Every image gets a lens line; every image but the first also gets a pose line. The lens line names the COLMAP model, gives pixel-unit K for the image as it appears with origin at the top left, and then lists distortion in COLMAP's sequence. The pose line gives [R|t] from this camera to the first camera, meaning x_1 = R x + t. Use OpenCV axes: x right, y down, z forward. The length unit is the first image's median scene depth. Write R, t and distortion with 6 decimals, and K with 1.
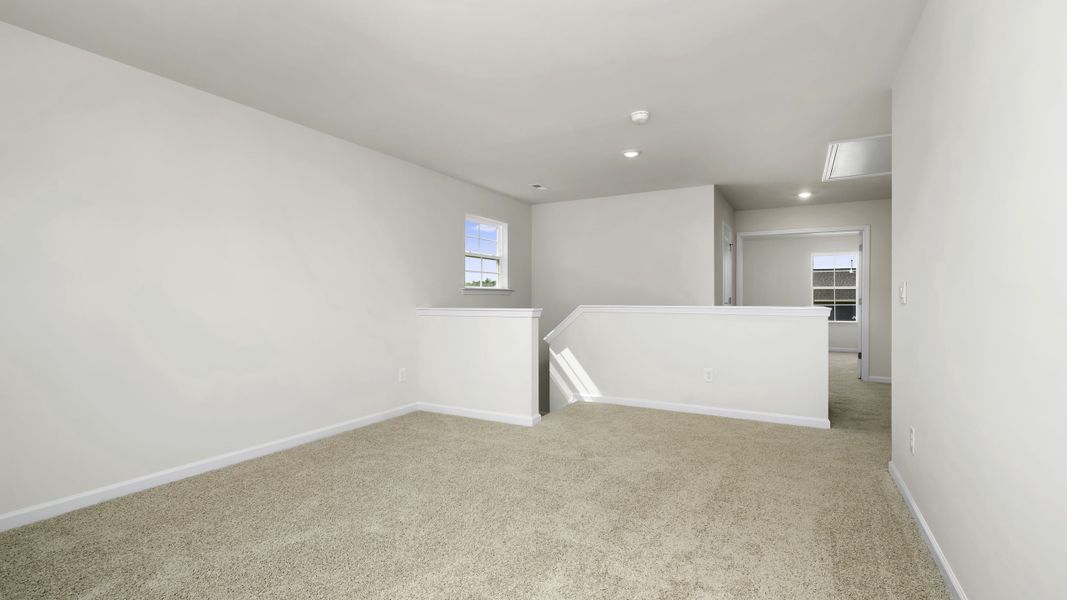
lens RADIAL K [[479.8, 0, 533.5], [0, 479.8, 300.0], [0, 0, 1]] dist [0.001409, 0.000347]
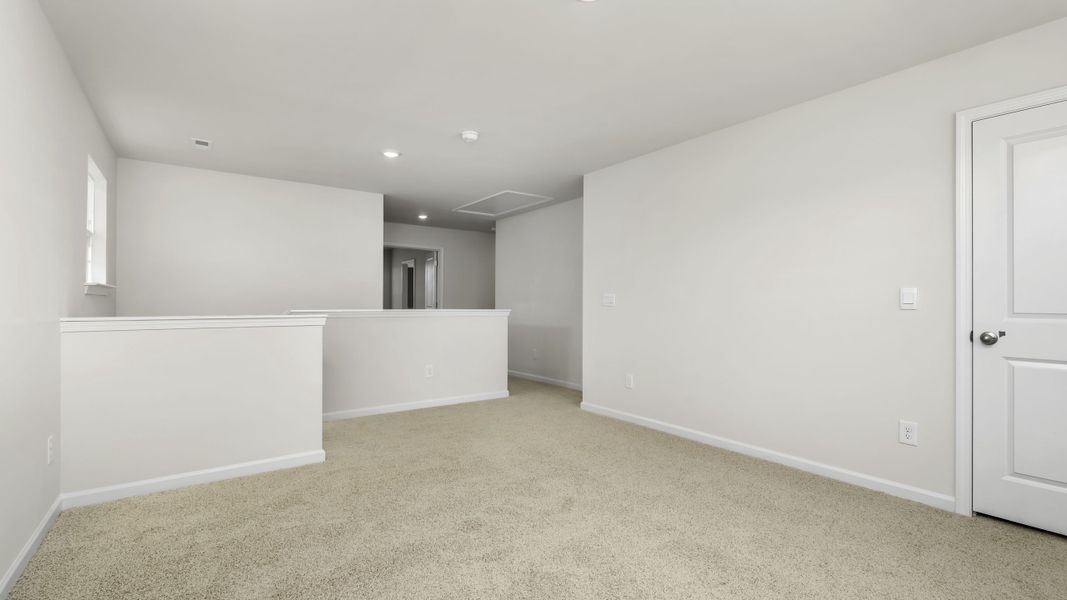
lens RADIAL K [[479.8, 0, 533.5], [0, 479.8, 300.0], [0, 0, 1]] dist [0.001409, 0.000347]
pose [[0.413636, 0.011134, 0.910374, -0.545081], [0.000250, 0.999924, -0.012343, 0.006349], [-0.910442, 0.005333, 0.413602, 0.325126]]
